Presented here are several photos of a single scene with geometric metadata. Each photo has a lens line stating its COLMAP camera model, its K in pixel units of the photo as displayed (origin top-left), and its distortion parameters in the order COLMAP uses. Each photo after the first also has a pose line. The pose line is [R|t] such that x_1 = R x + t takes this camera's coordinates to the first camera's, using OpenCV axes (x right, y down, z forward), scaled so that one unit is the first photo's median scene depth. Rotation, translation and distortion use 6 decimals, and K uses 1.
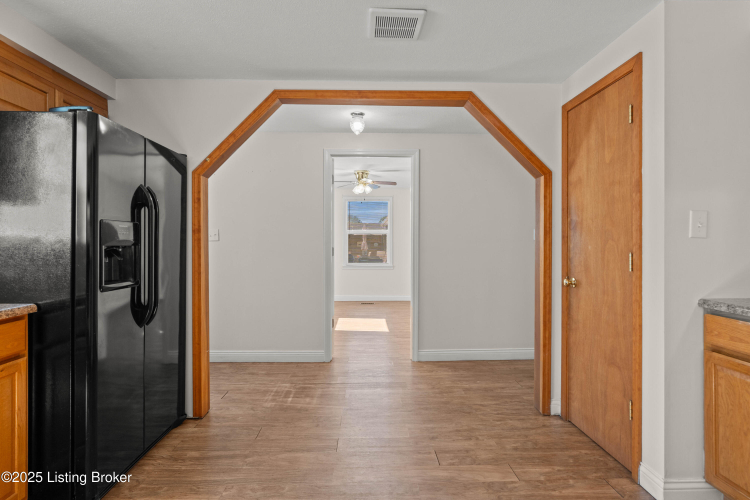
lens RADIAL K [[383.8, 0, 375.0], [0, 383.8, 250.0], [0, 0, 1]] dist [0.003742, 0.000593]
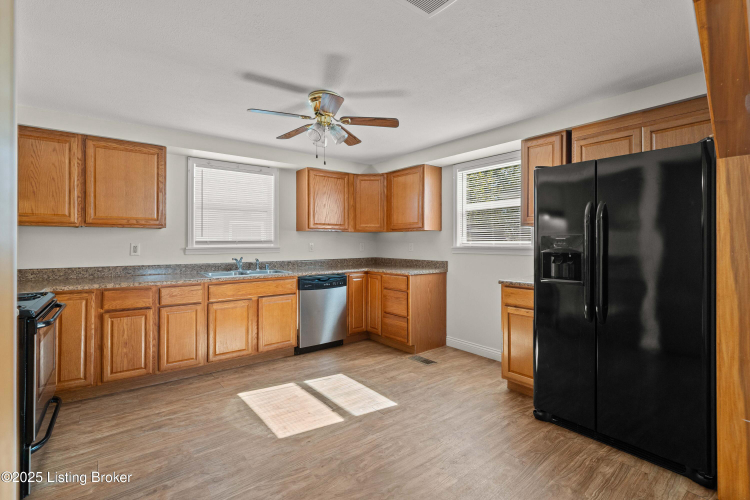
lens RADIAL K [[348.2, 0, 373.5], [0, 348.2, 241.0], [0, 0, 1]] dist [-0.001080, 0.000011]
pose [[-0.806778, -0.002847, -0.590847, 0.520753], [-0.009066, 0.999930, 0.007561, -0.046968], [0.590784, 0.011457, -0.806748, 1.351773]]
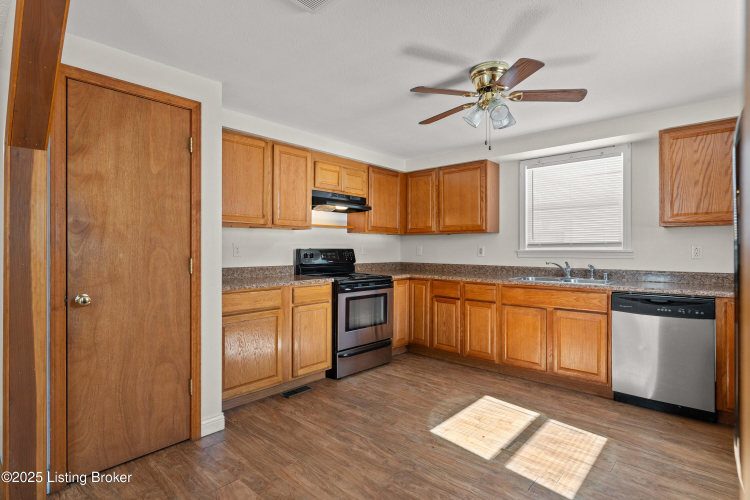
lens RADIAL K [[383.8, 0, 375.0], [0, 383.8, 250.0], [0, 0, 1]] dist [0.003742, 0.000593]
pose [[-0.720998, -0.004150, 0.692925, -0.542788], [0.008175, 0.999862, 0.014494, -0.029025], [-0.692889, 0.016115, -0.720864, 1.319915]]
